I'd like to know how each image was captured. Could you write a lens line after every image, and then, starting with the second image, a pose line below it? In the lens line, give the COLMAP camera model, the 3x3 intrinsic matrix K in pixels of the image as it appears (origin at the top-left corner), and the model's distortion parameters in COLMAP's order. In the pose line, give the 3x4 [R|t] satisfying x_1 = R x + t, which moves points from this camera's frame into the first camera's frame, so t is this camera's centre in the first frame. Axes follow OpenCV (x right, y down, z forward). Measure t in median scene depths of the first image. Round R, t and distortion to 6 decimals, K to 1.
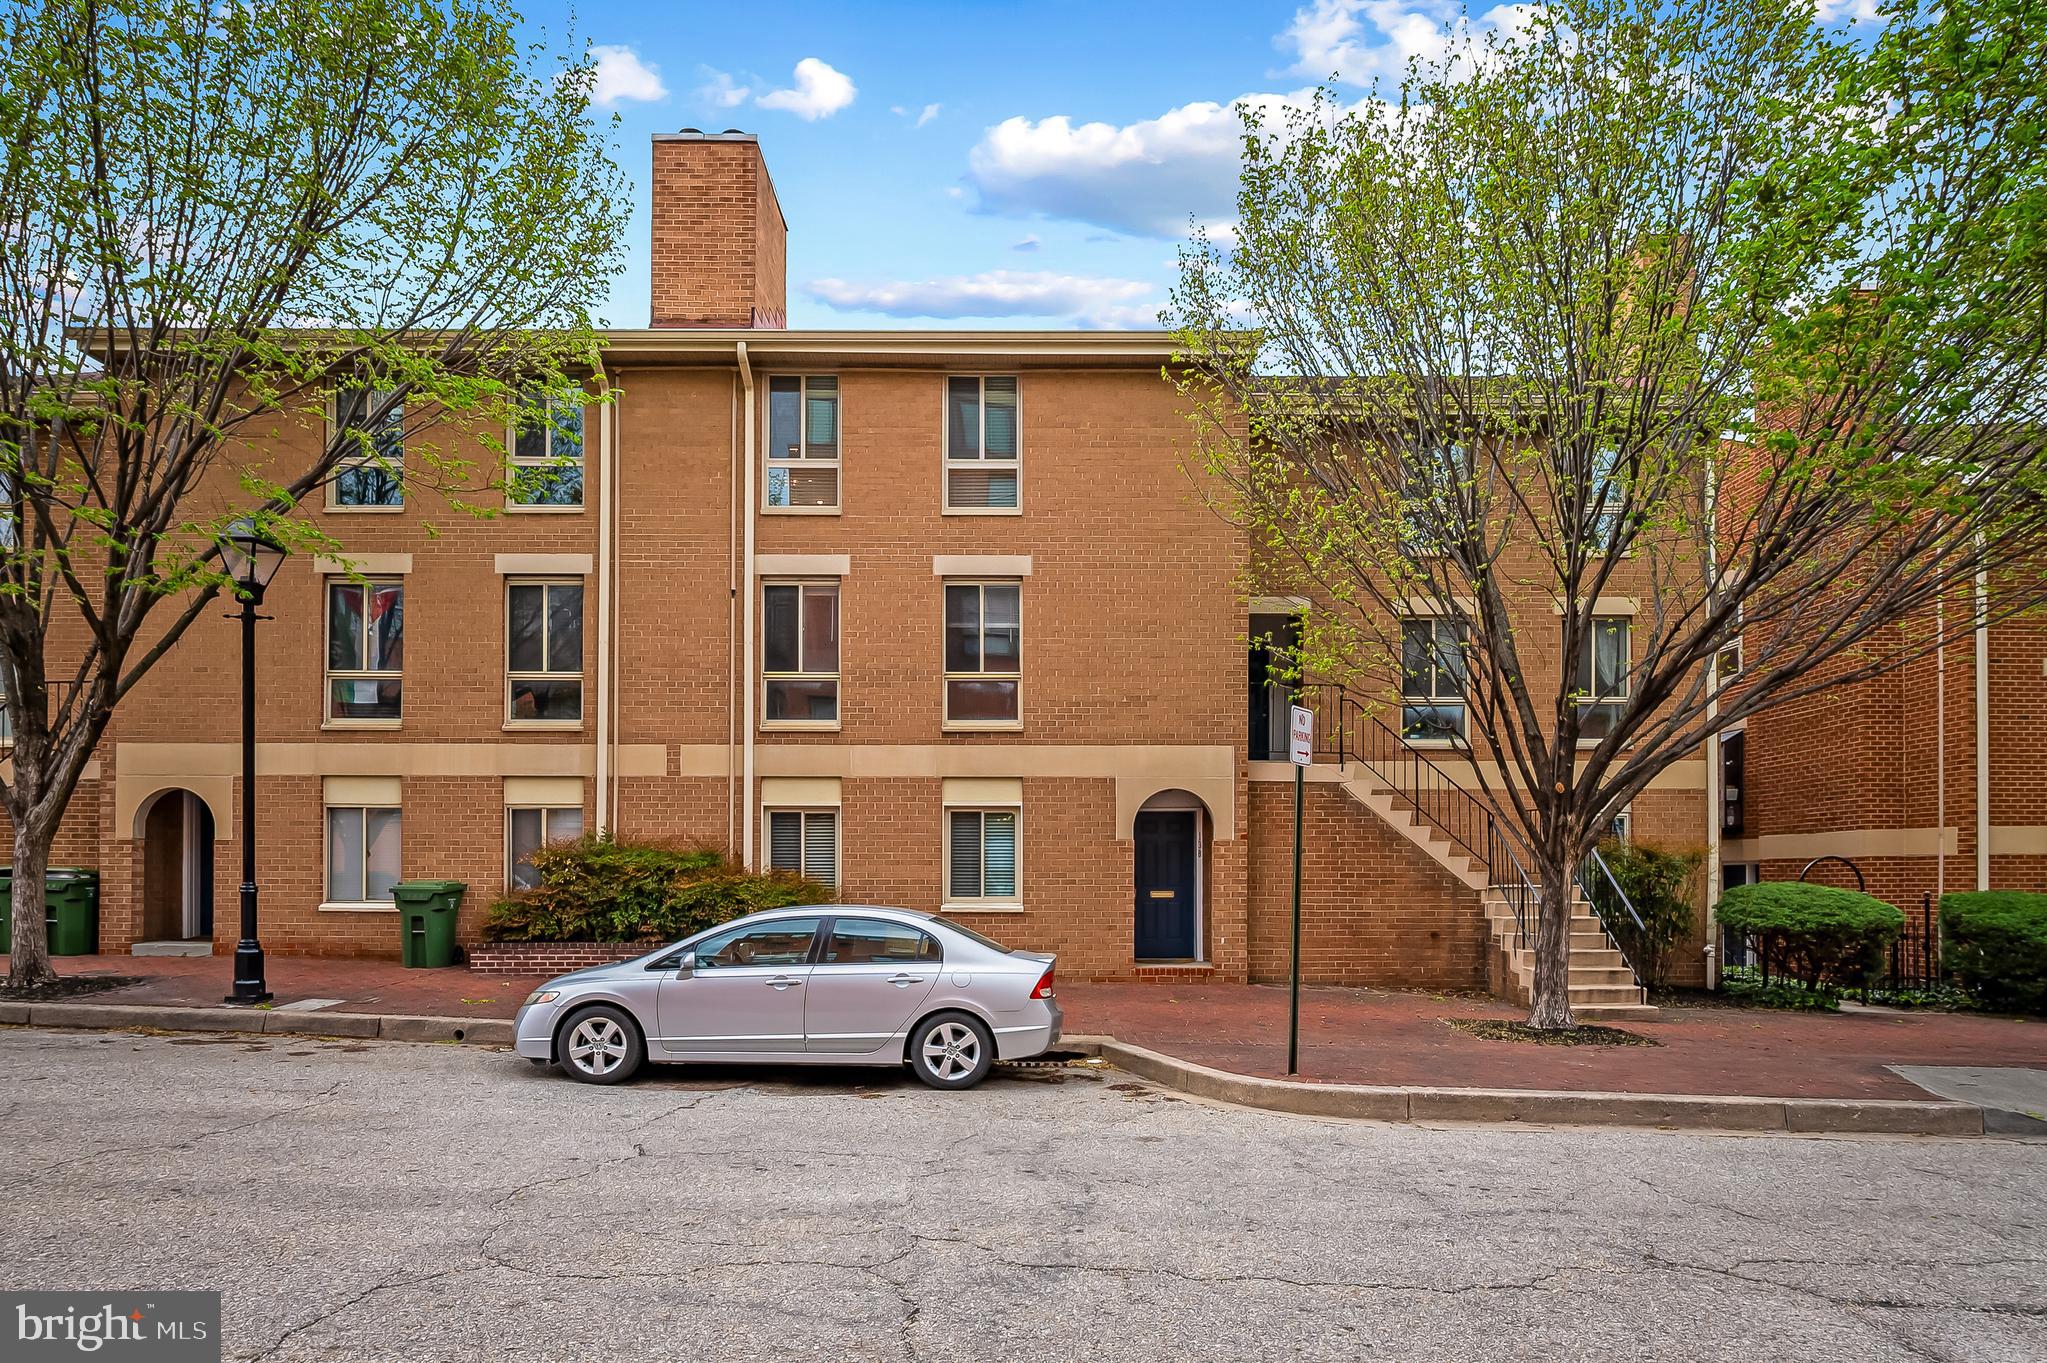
lens RADIAL K [[1040.5, 0, 1023.6], [0, 1040.5, 868.7], [0, 0, 1]] dist [-0.002584, -0.000165]
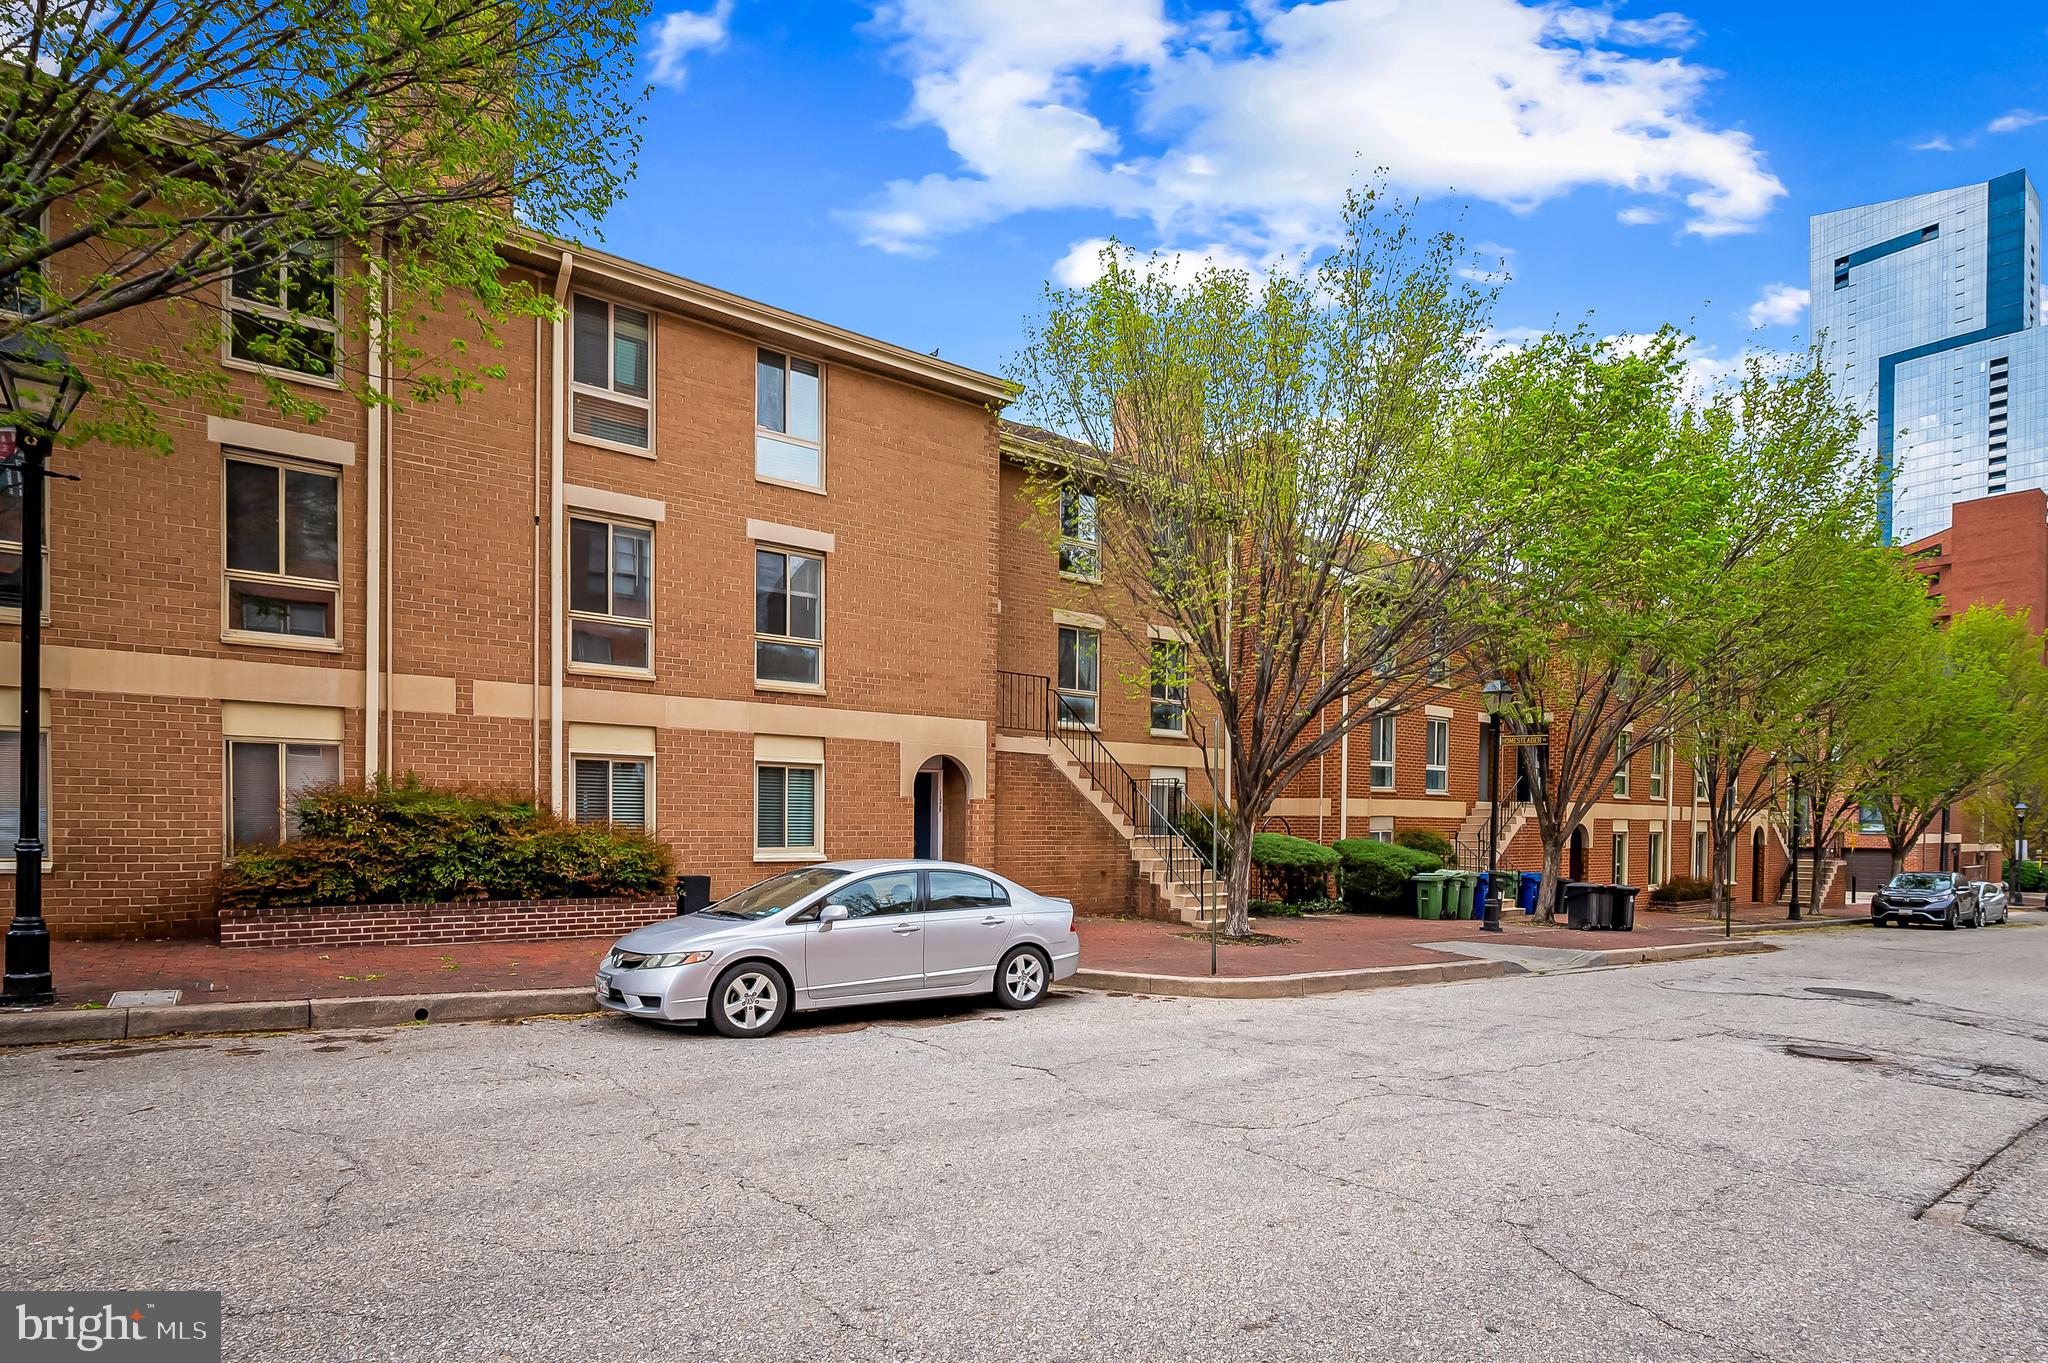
lens RADIAL K [[995.7, 0, 1017.4], [0, 995.7, 833.5], [0, 0, 1]] dist [-0.001012, -0.000140]
pose [[0.818914, 0.000583, 0.573916, -0.437148], [-0.014201, 0.999714, 0.019248, -0.010115], [-0.573741, -0.023912, 0.818688, 0.026496]]
